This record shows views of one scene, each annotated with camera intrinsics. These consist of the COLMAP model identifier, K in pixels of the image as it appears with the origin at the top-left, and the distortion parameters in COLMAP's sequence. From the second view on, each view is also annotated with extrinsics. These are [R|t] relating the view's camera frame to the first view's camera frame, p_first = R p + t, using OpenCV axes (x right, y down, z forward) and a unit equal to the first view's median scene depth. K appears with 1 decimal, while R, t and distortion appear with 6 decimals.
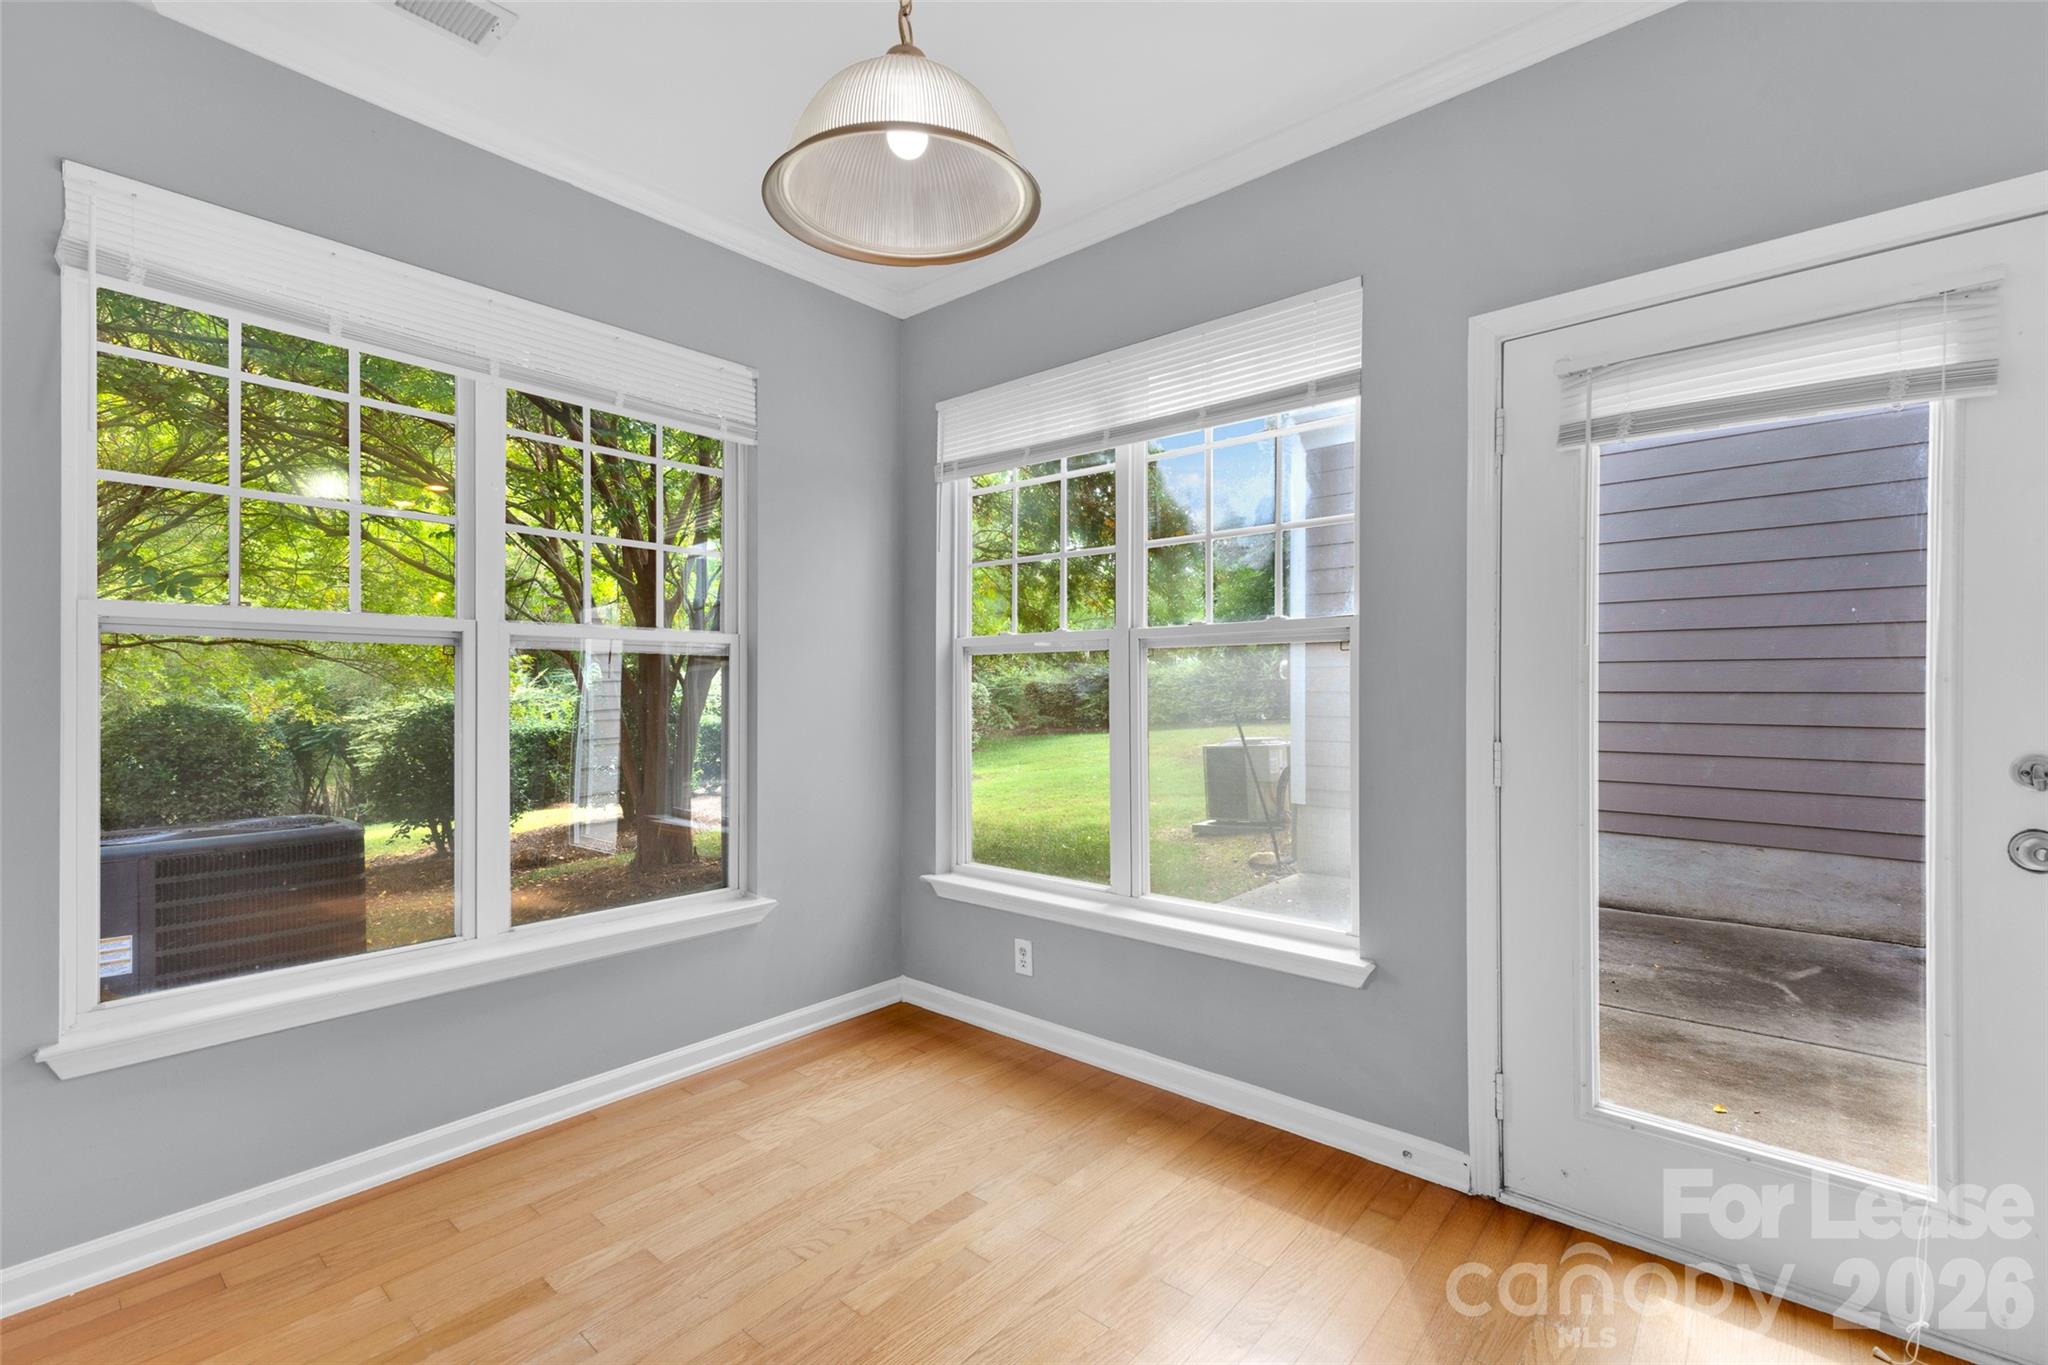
lens RADIAL K [[894.9, 0, 1028.1], [0, 894.9, 684.9], [0, 0, 1]] dist [0.000128, 0.000177]
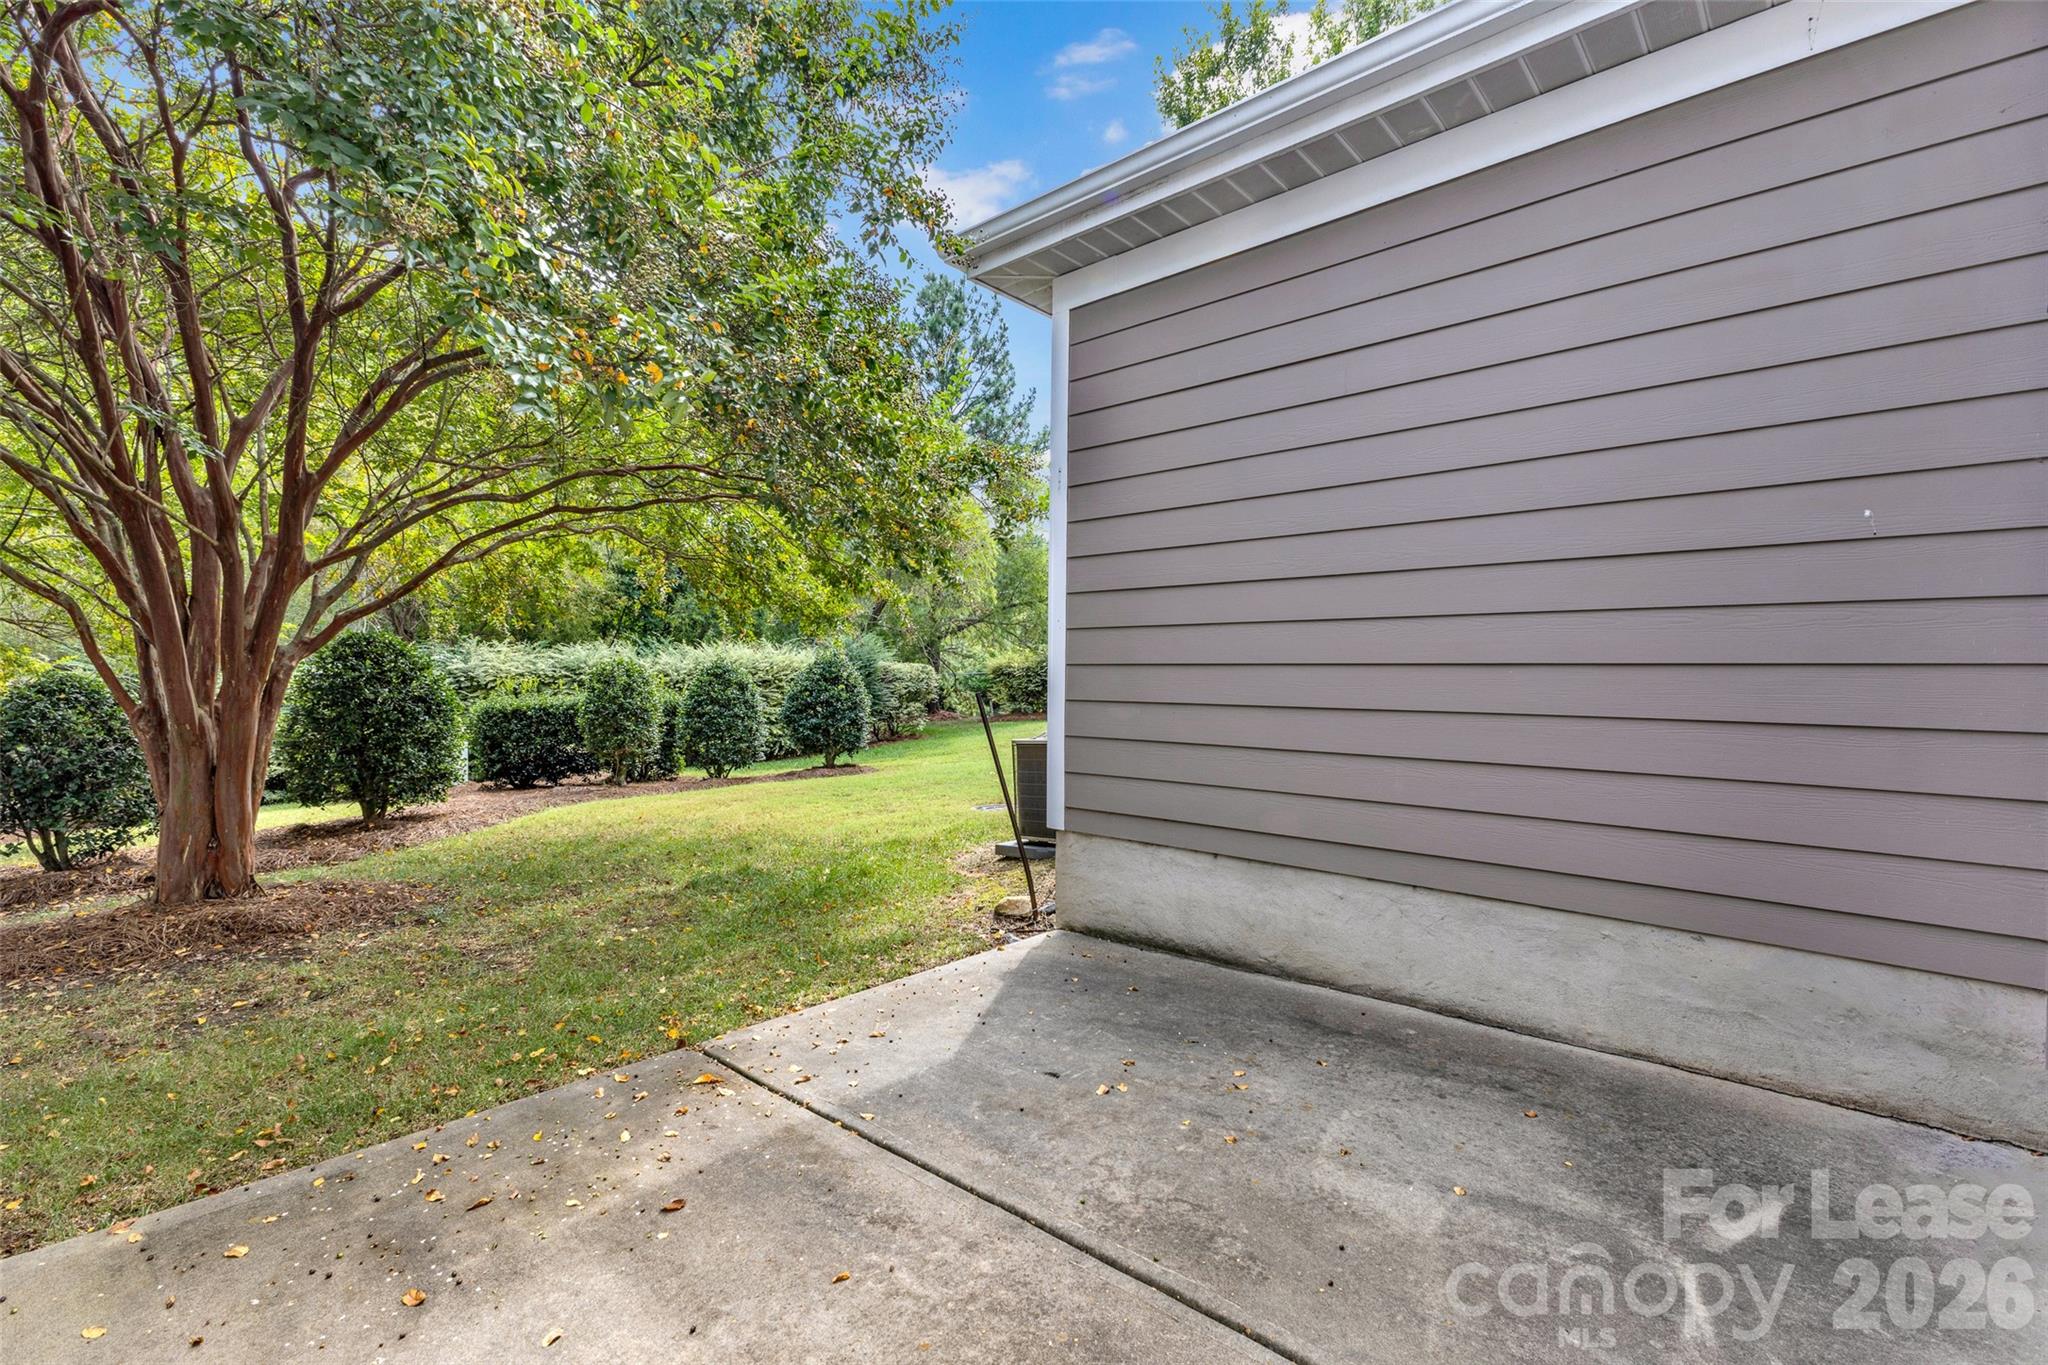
lens RADIAL K [[907.1, 0, 1029.1], [0, 907.1, 677.6], [0, 0, 1]] dist [-0.000432, -0.000015]
pose [[0.999634, 0.007613, -0.025944, 0.405170], [-0.007420, 0.999944, 0.007534, 0.015684], [0.026000, -0.007339, 0.999635, 0.411973]]
